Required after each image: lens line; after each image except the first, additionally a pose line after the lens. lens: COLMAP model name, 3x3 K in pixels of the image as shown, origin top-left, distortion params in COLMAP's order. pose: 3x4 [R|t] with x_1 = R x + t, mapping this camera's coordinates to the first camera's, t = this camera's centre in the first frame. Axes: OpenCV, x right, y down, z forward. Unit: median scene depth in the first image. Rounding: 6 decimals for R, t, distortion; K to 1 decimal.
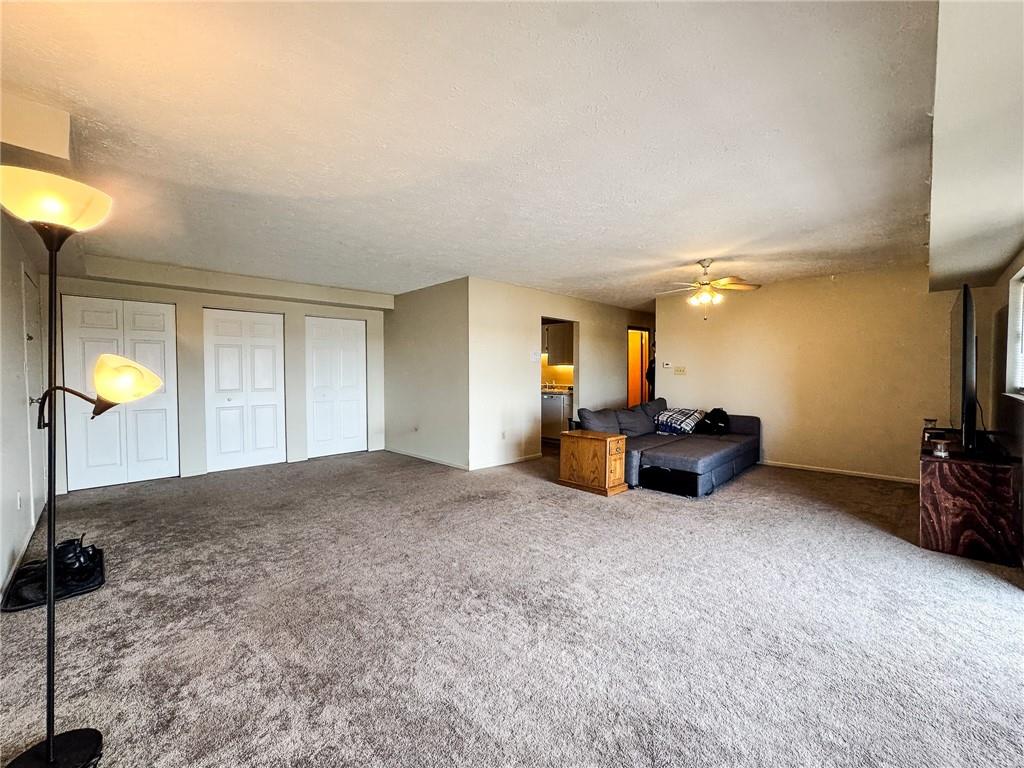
lens RADIAL K [[428.3, 0, 513.7], [0, 428.3, 384.5], [0, 0, 1]] dist [-0.032329, 0.013101]
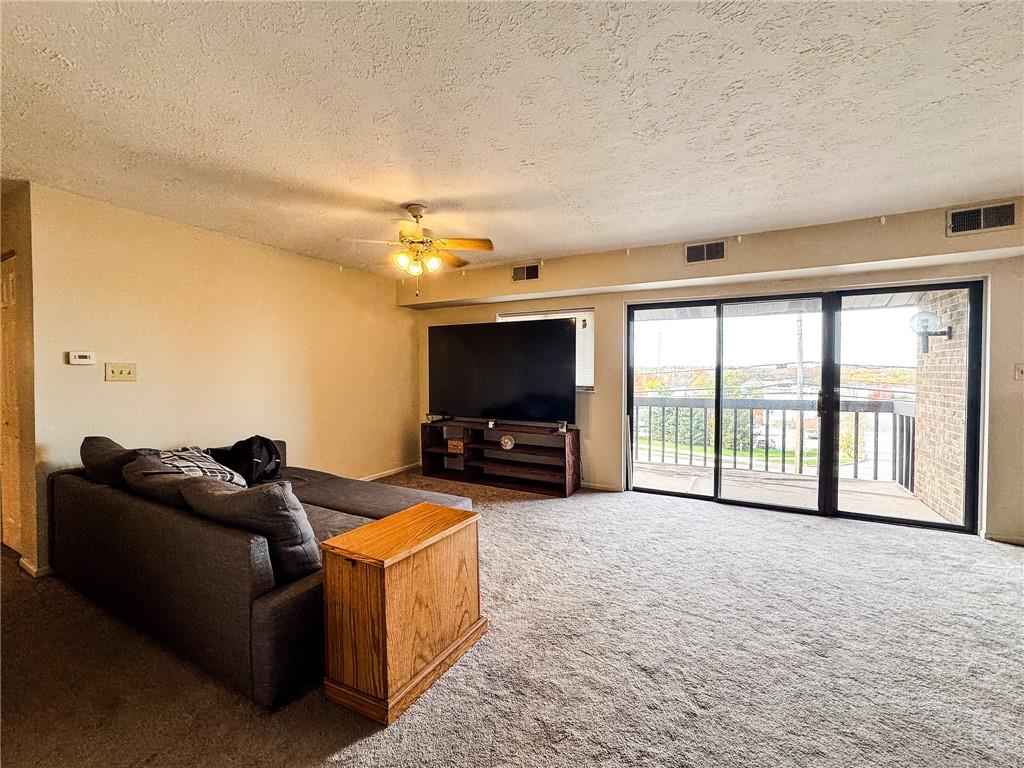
lens RADIAL K [[428.3, 0, 513.7], [0, 428.3, 384.5], [0, 0, 1]] dist [-0.032329, 0.013101]
pose [[-0.299669, -0.022596, 0.953776, -0.325772], [0.031685, 0.998932, 0.033621, -0.047642], [-0.953517, 0.040295, -0.298633, 1.418705]]
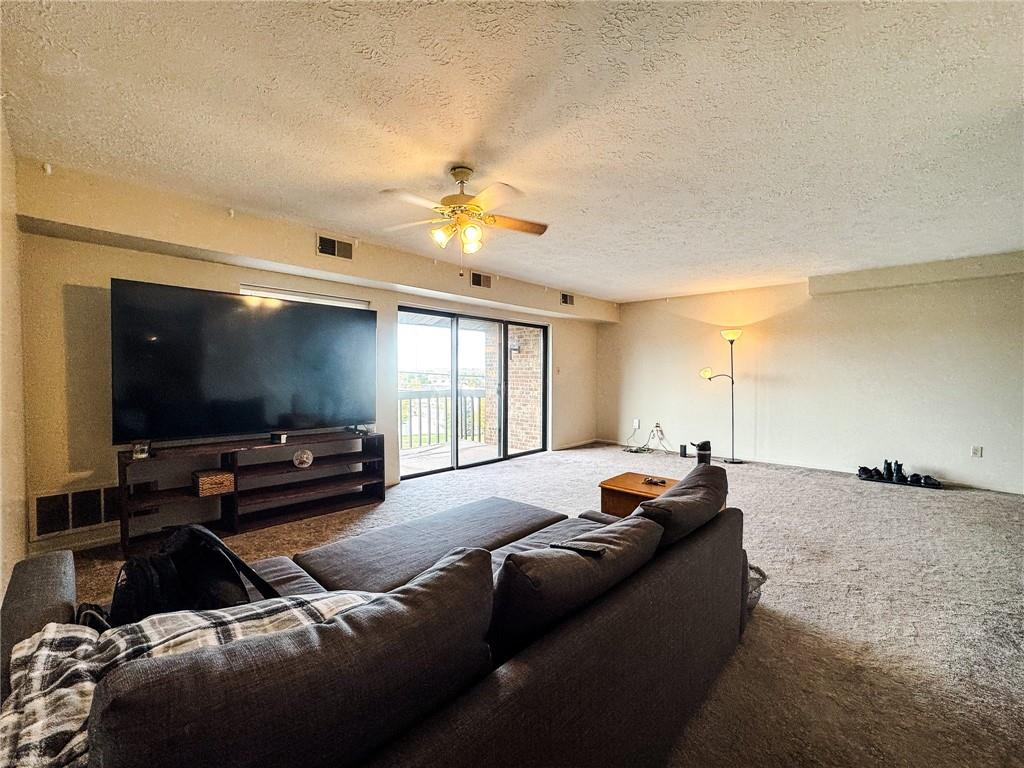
lens RADIAL K [[428.3, 0, 513.7], [0, 428.3, 384.5], [0, 0, 1]] dist [-0.032329, 0.013101]
pose [[-0.998681, -0.003560, -0.051215, 0.550879], [-0.006604, 0.998213, 0.059389, -0.064753], [0.050912, 0.059649, -0.996920, 2.116845]]
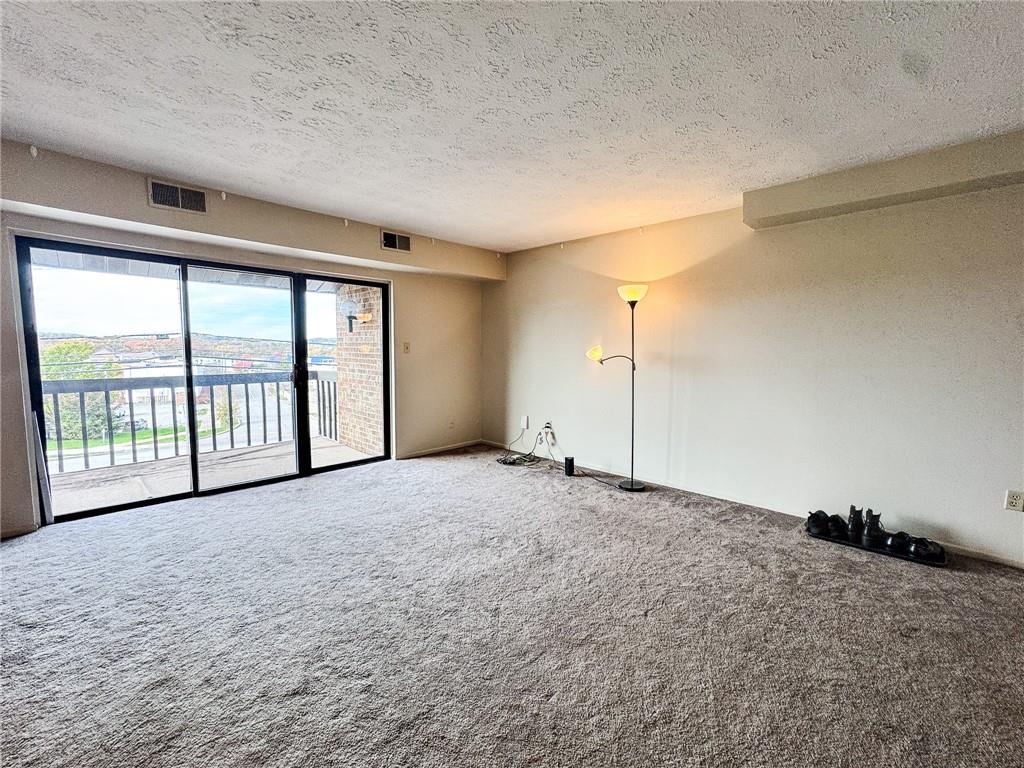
lens RADIAL K [[428.3, 0, 513.7], [0, 428.3, 384.5], [0, 0, 1]] dist [-0.032329, 0.013101]
pose [[-0.999447, -0.008865, -0.032036, -0.092110], [-0.012545, 0.993104, 0.116566, -0.059408], [0.030782, 0.116903, -0.992666, 1.546111]]
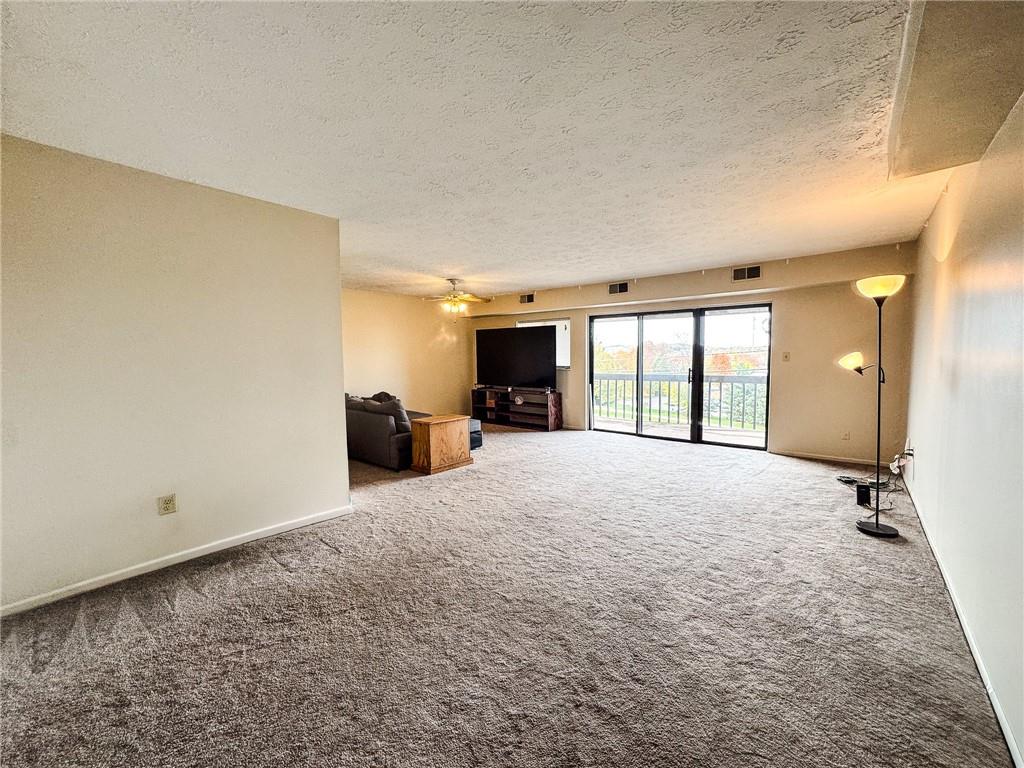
lens RADIAL K [[428.3, 0, 513.7], [0, 428.3, 384.5], [0, 0, 1]] dist [-0.032329, 0.013101]
pose [[-0.094705, -0.064580, 0.993408, -1.310621], [0.043763, 0.996659, 0.068963, -0.060195], [-0.994543, 0.050006, -0.091562, 1.263968]]
